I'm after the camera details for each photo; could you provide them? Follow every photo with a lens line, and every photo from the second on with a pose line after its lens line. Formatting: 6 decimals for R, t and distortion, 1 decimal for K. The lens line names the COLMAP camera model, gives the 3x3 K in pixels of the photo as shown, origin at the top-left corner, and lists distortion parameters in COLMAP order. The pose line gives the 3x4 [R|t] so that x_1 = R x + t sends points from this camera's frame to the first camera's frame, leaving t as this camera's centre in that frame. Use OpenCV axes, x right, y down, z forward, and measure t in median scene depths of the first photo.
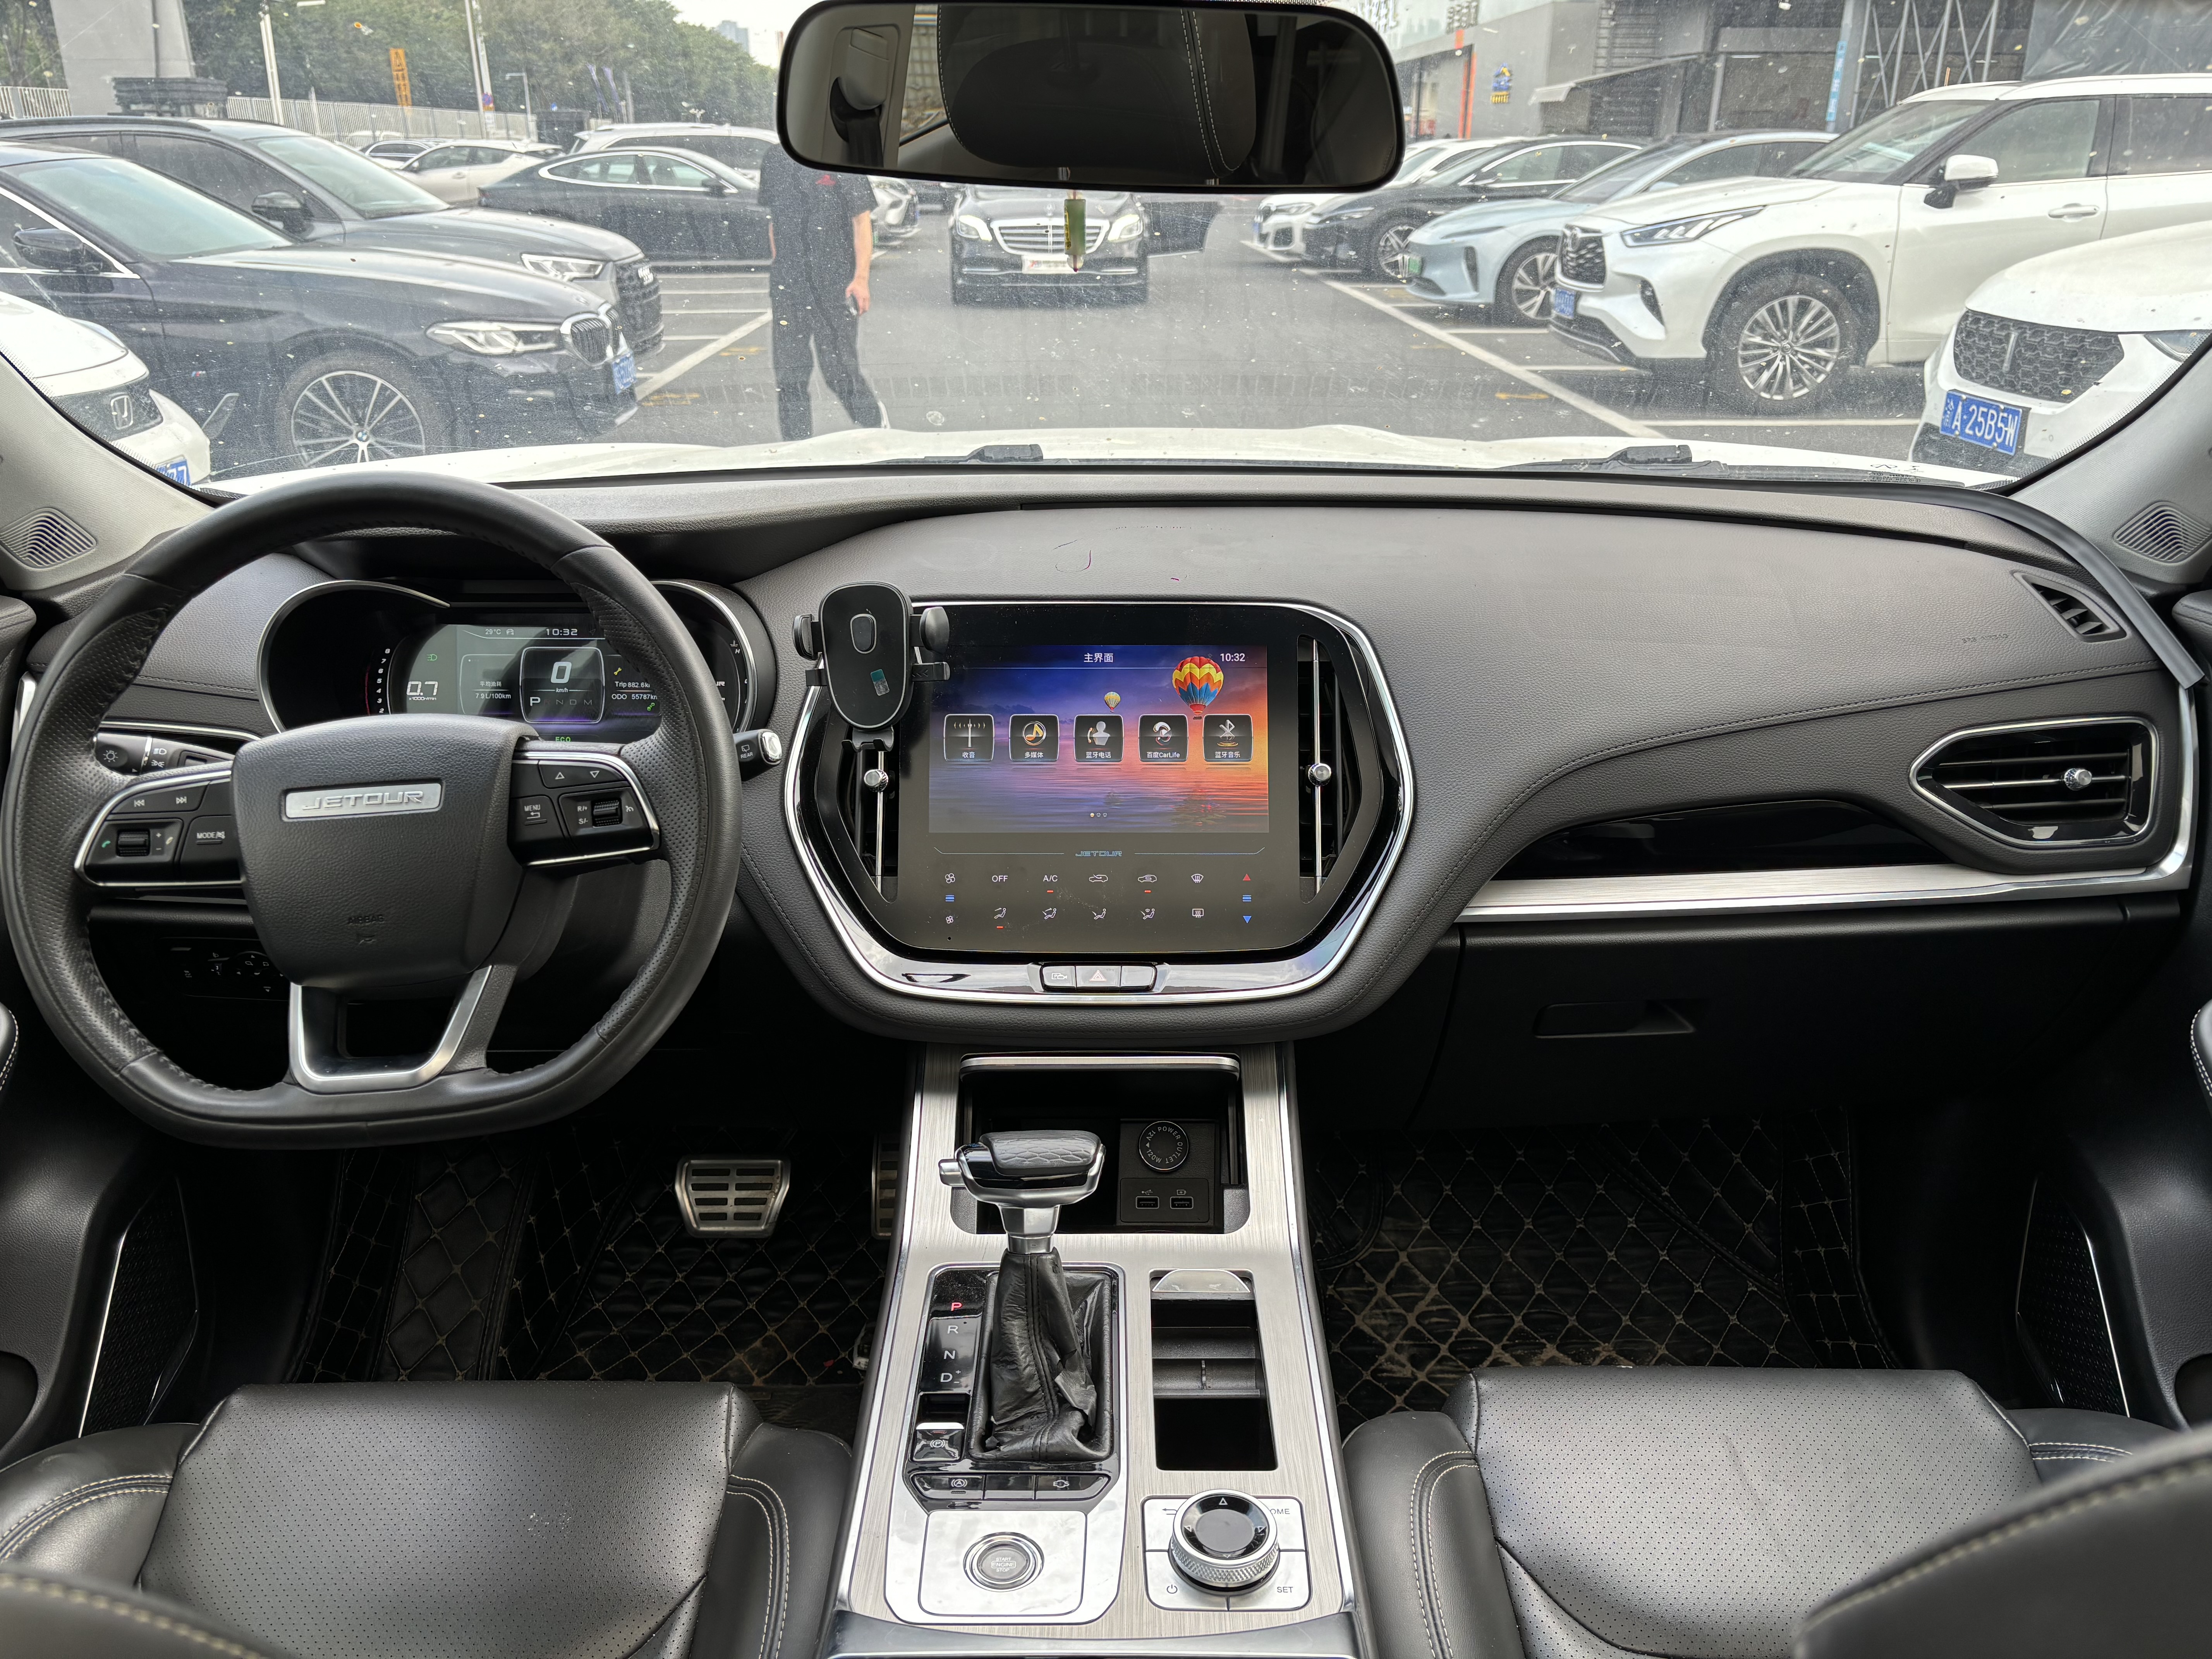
lens RADIAL K [[1685.2, 0, 1105.4], [0, 1685.2, 843.4], [0, 0, 1]] dist [0.033242, -0.036754]
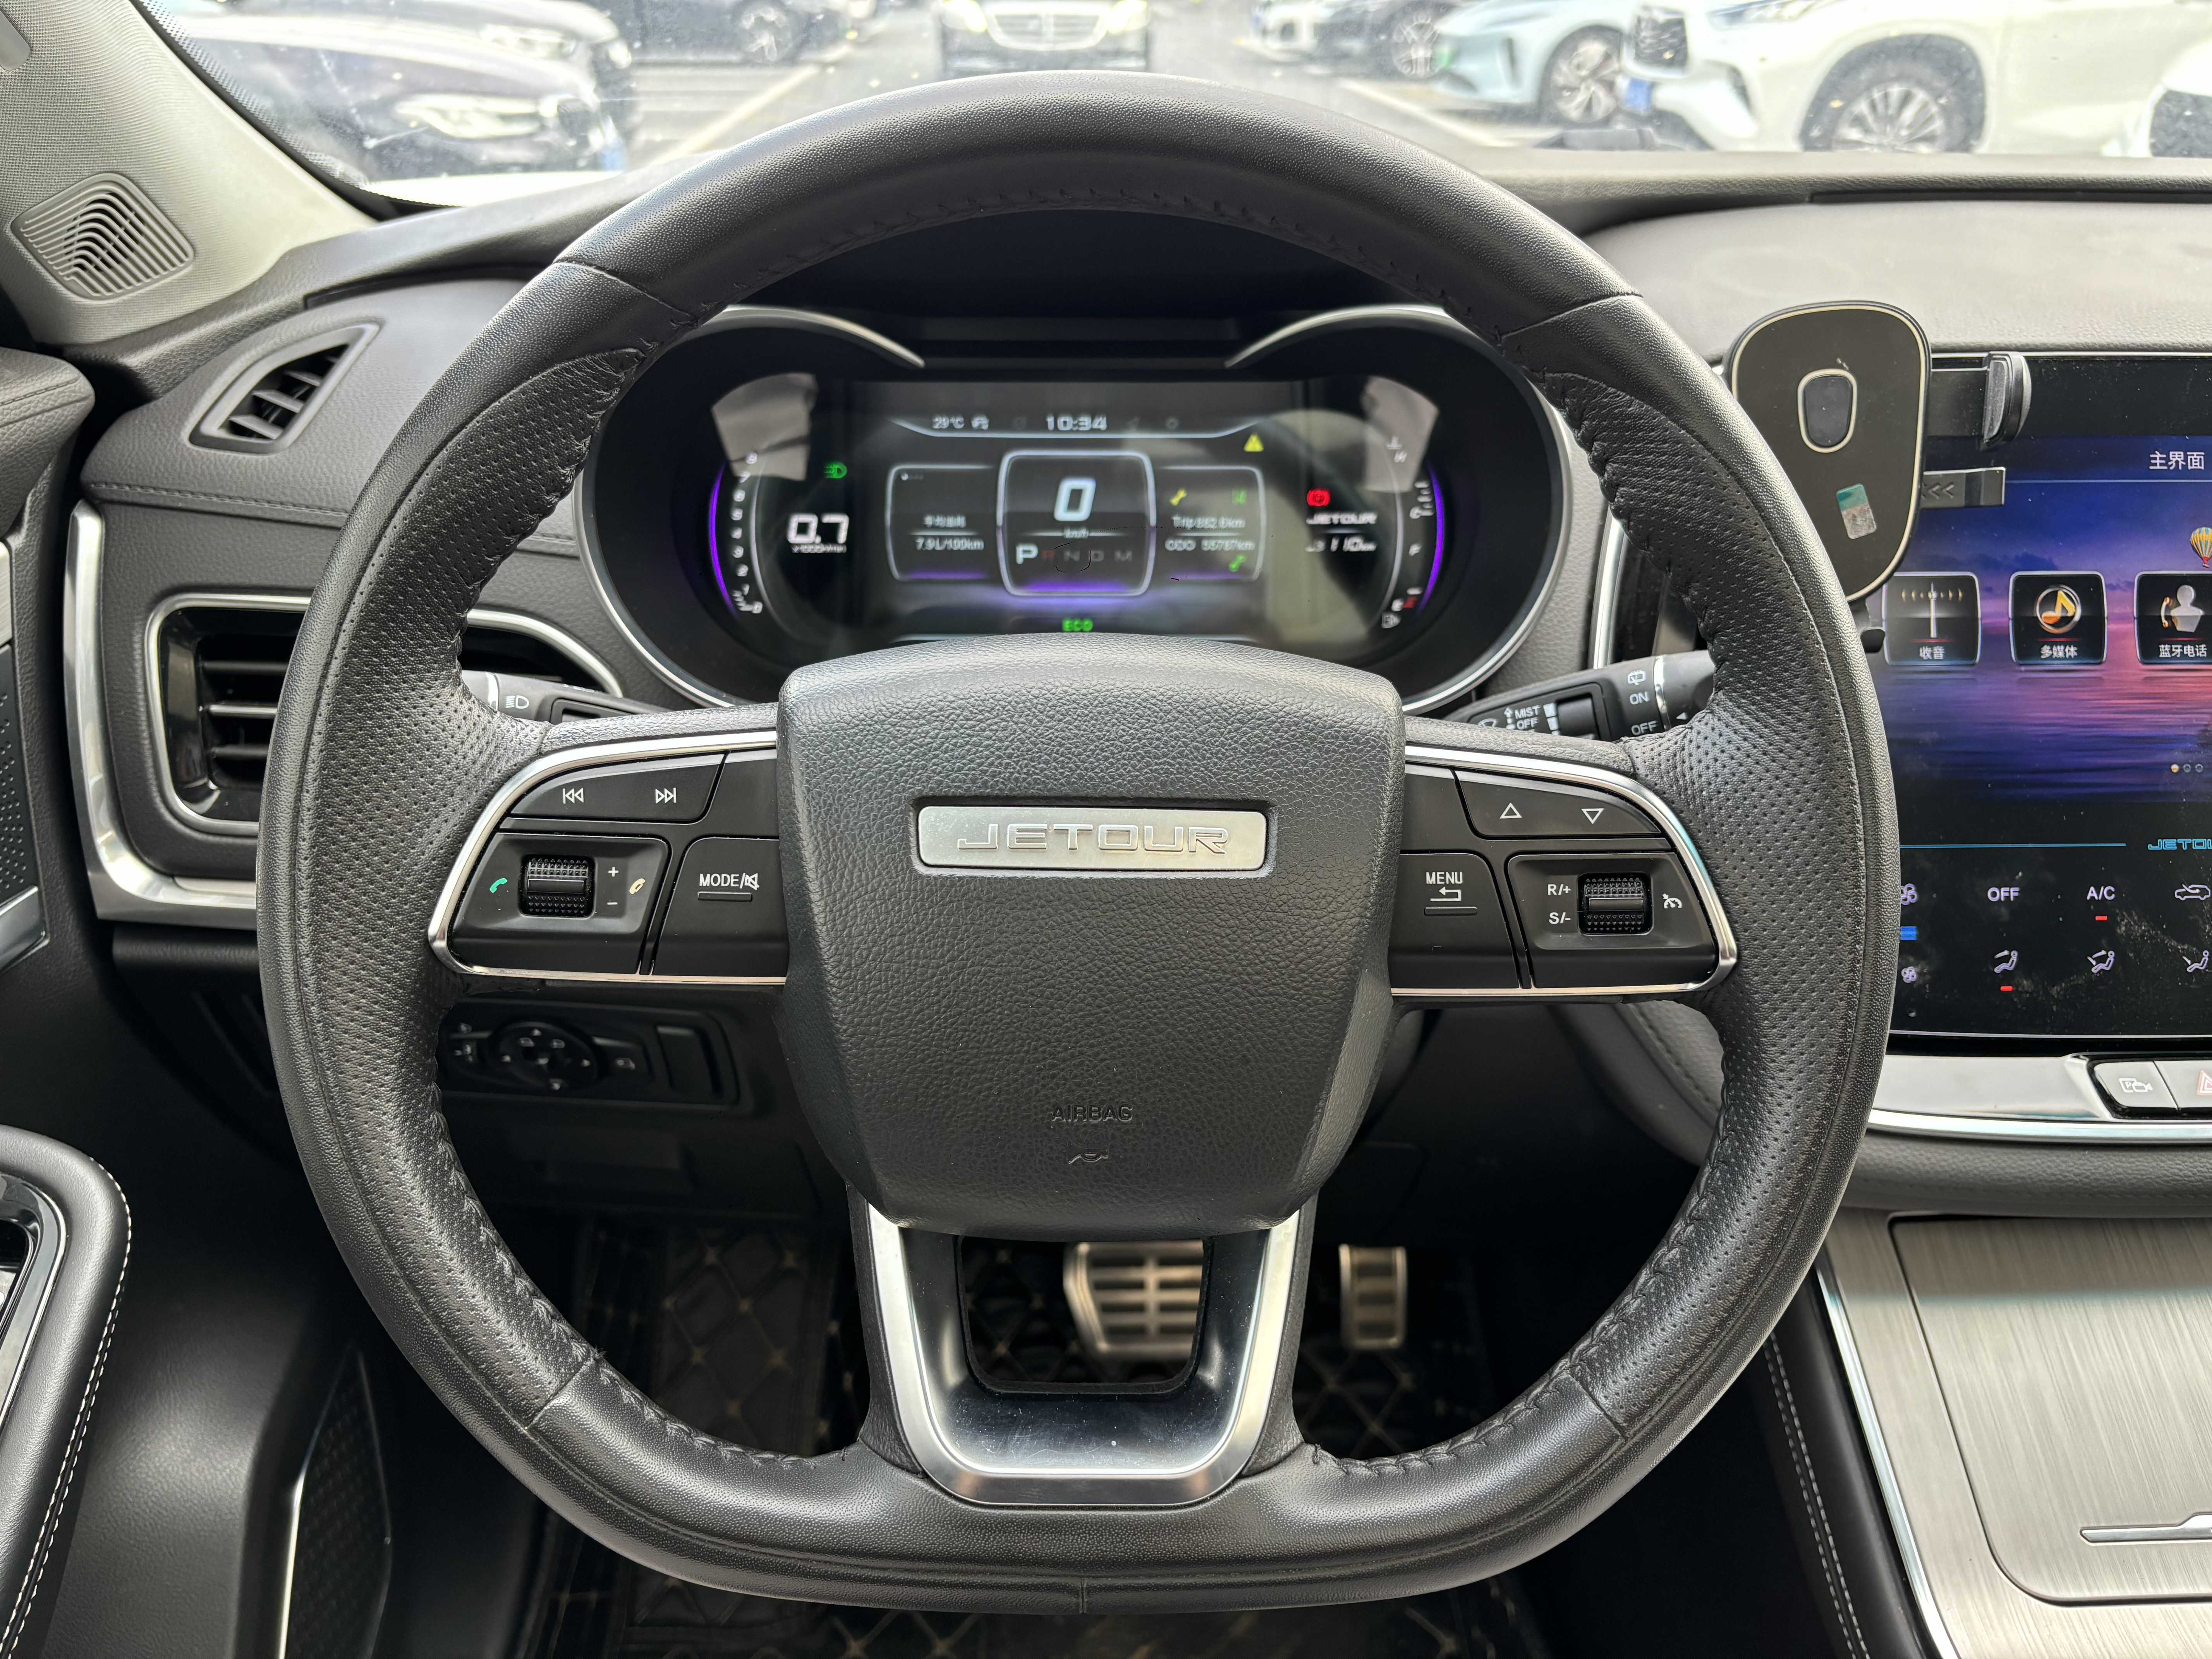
lens RADIAL K [[1685.2, 0, 1094.7], [0, 1685.2, 825.0], [0, 0, 1]] dist [0.033242, -0.036754]
pose [[0.999619, -0.008635, 0.026223, -0.255299], [0.006391, 0.996404, 0.084485, -0.032942], [-0.026858, -0.084286, 0.996080, 0.349908]]
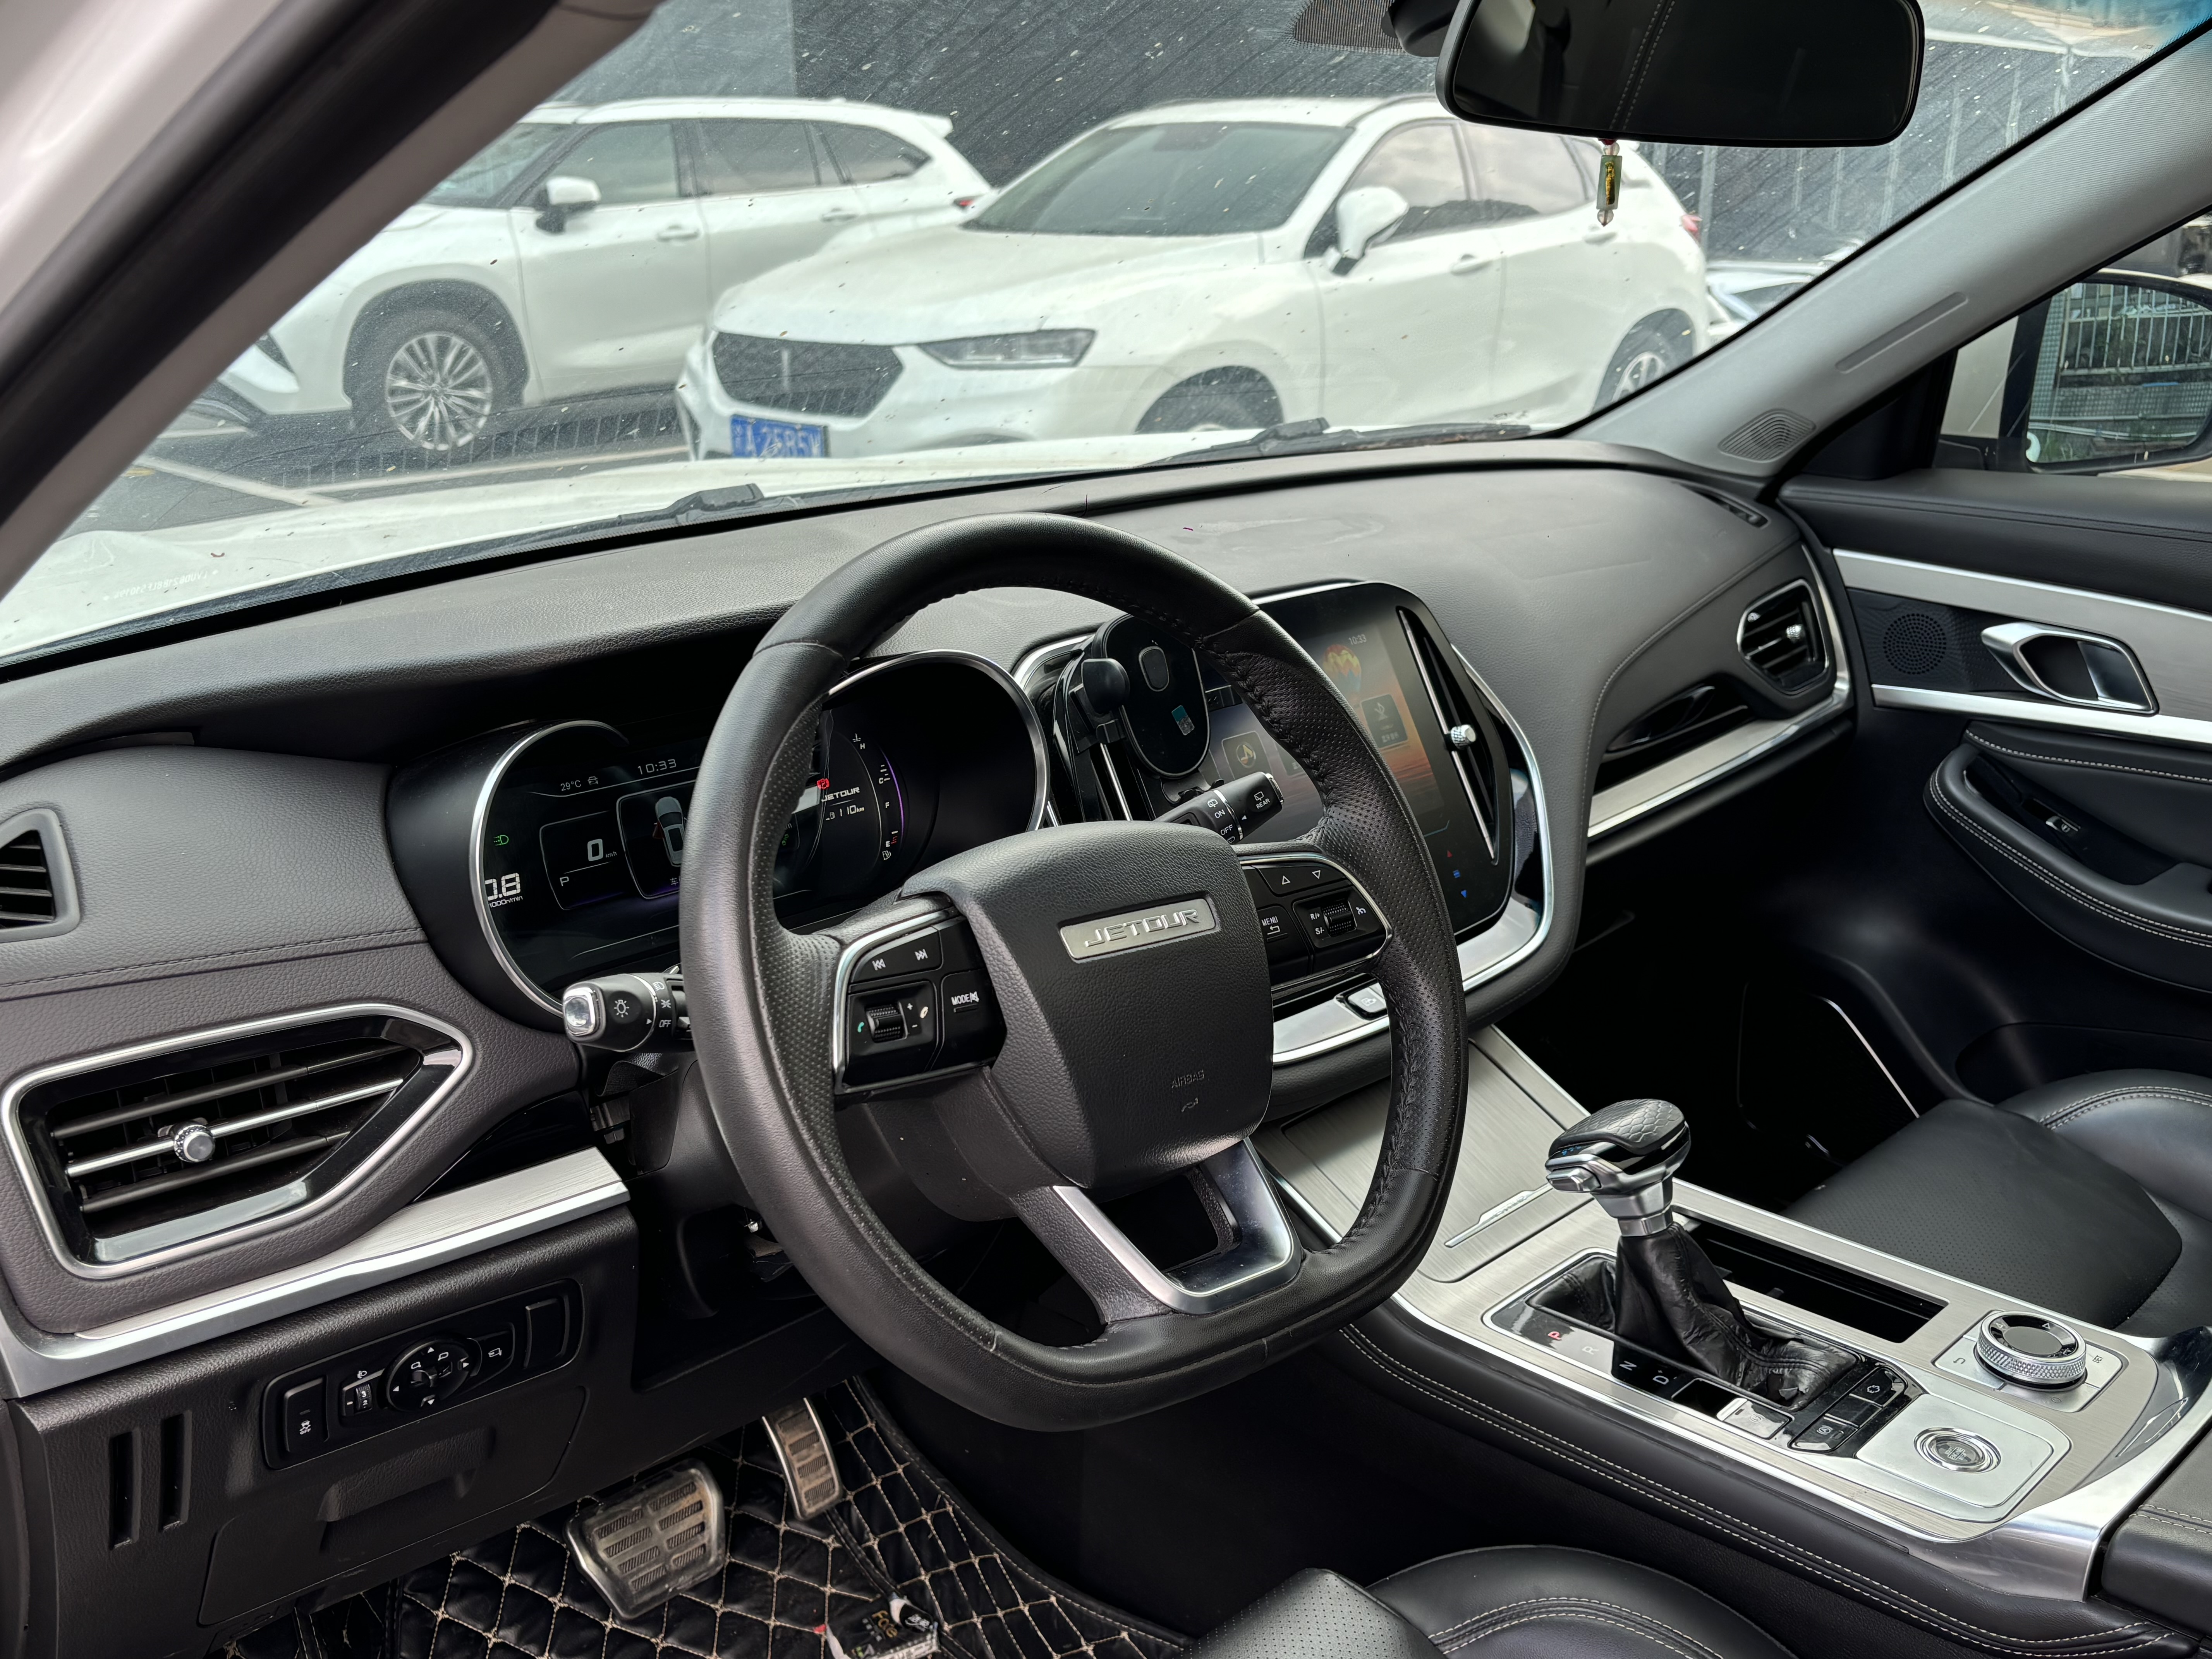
lens RADIAL K [[2046.8, 0, 1083.3], [0, 2046.8, 838.0], [0, 0, 1]] dist [0.010042, 0.000000]
pose [[0.710218, -0.216581, 0.669838, -0.605226], [0.267540, 0.963147, 0.027749, -0.054915], [-0.651162, 0.159501, 0.741989, 0.184566]]
